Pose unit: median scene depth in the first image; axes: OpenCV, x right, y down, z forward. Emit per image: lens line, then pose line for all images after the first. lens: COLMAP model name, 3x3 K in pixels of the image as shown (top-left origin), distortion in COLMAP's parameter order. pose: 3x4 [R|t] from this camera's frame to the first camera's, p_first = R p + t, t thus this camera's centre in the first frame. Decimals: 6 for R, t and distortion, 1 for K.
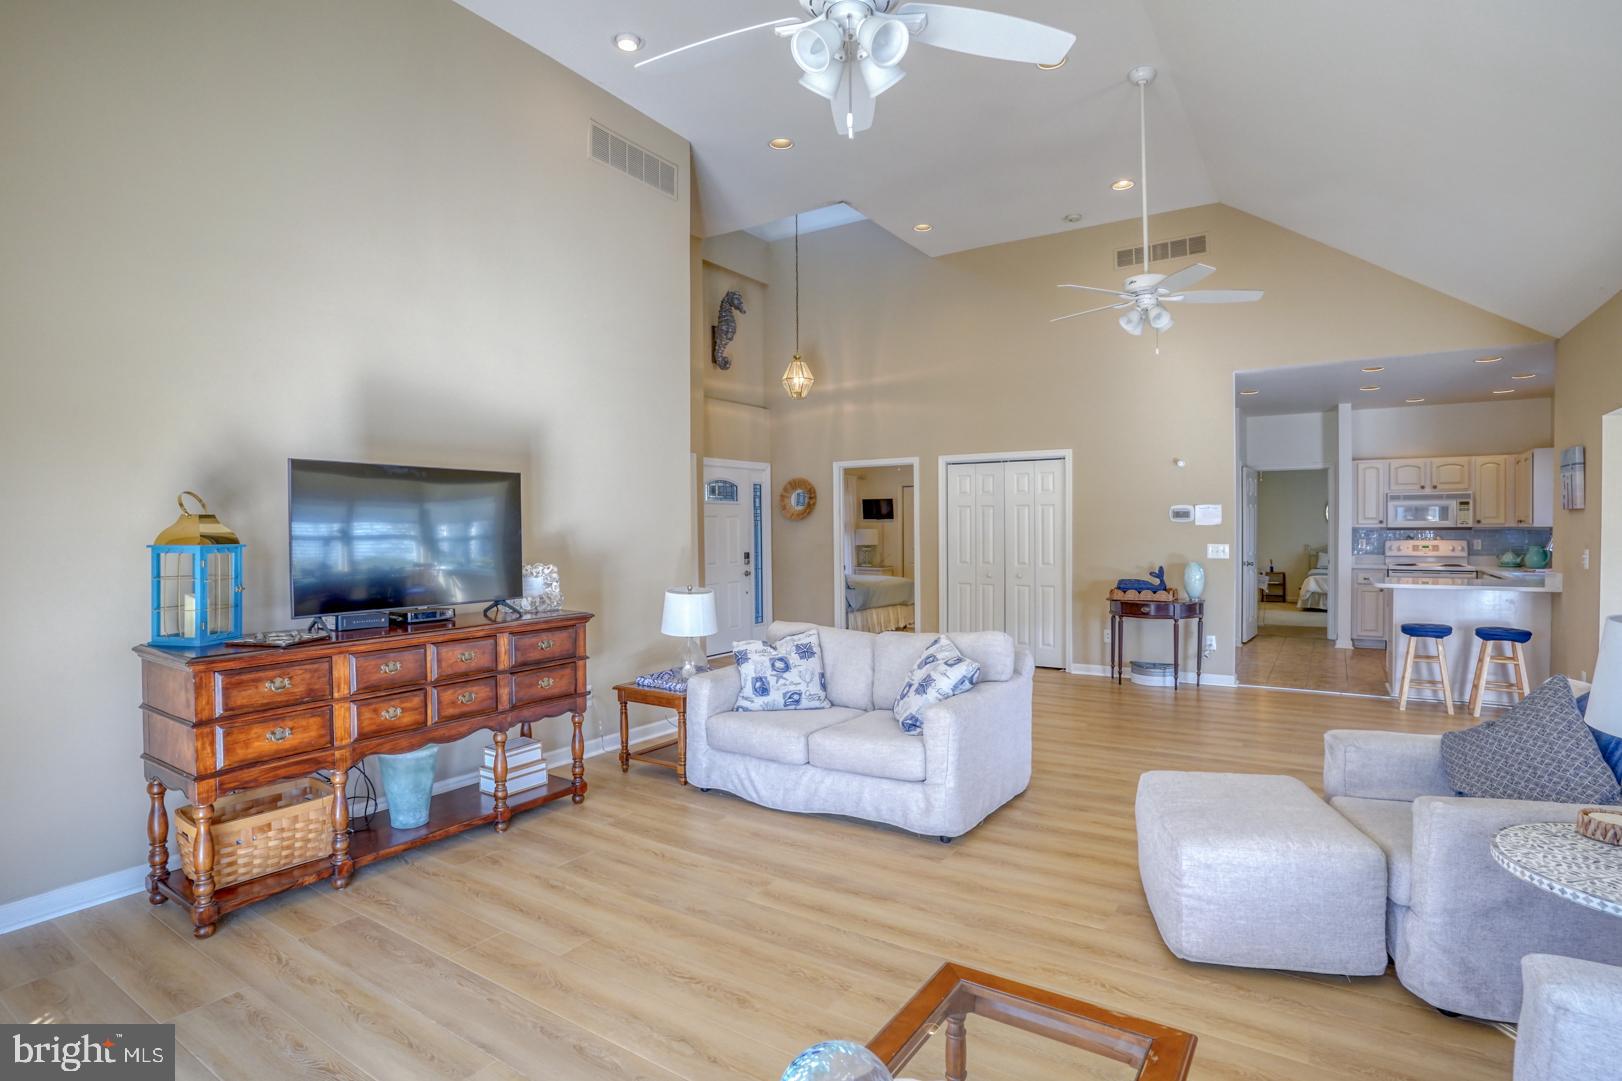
lens RADIAL K [[813.1, 0, 848.8], [0, 813.1, 545.4], [0, 0, 1]] dist [-0.076965, 0.048610]
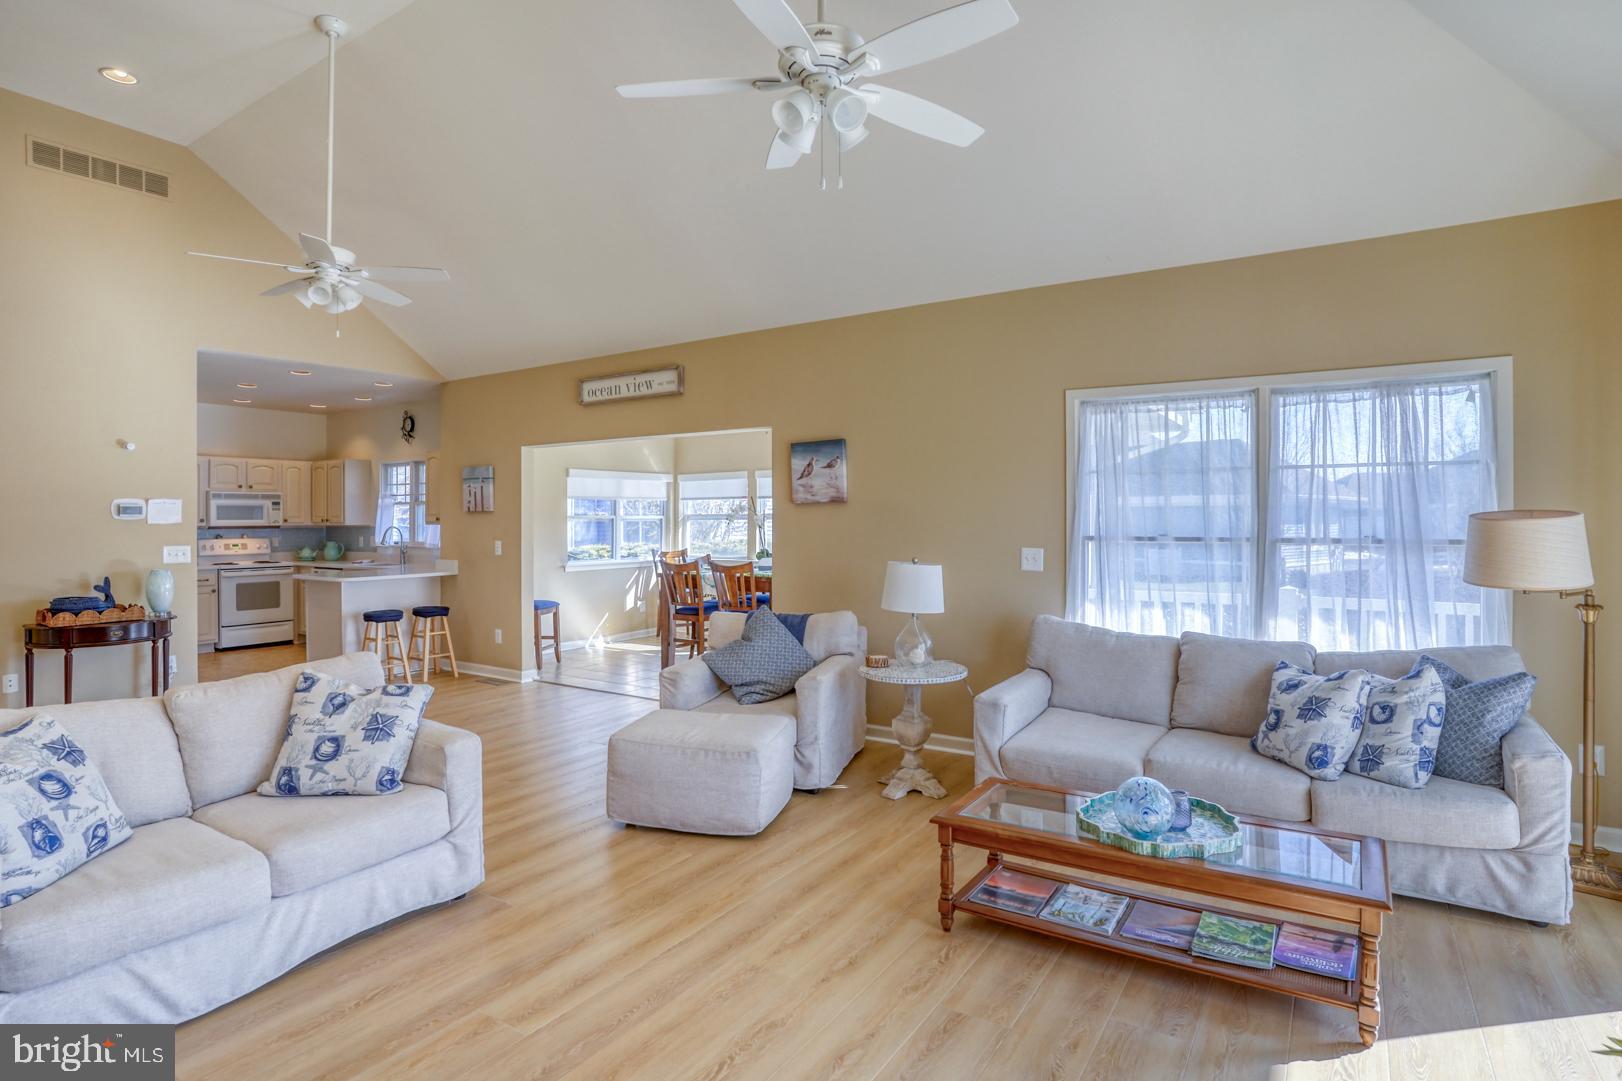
lens RADIAL K [[806.0, 0, 833.8], [0, 806.0, 515.4], [0, 0, 1]] dist [-0.064008, 0.026490]
pose [[0.031201, 0.010730, 0.999456, -0.344809], [0.027692, 0.999549, -0.011595, -0.005231], [-0.999129, 0.028039, 0.030890, 0.285162]]
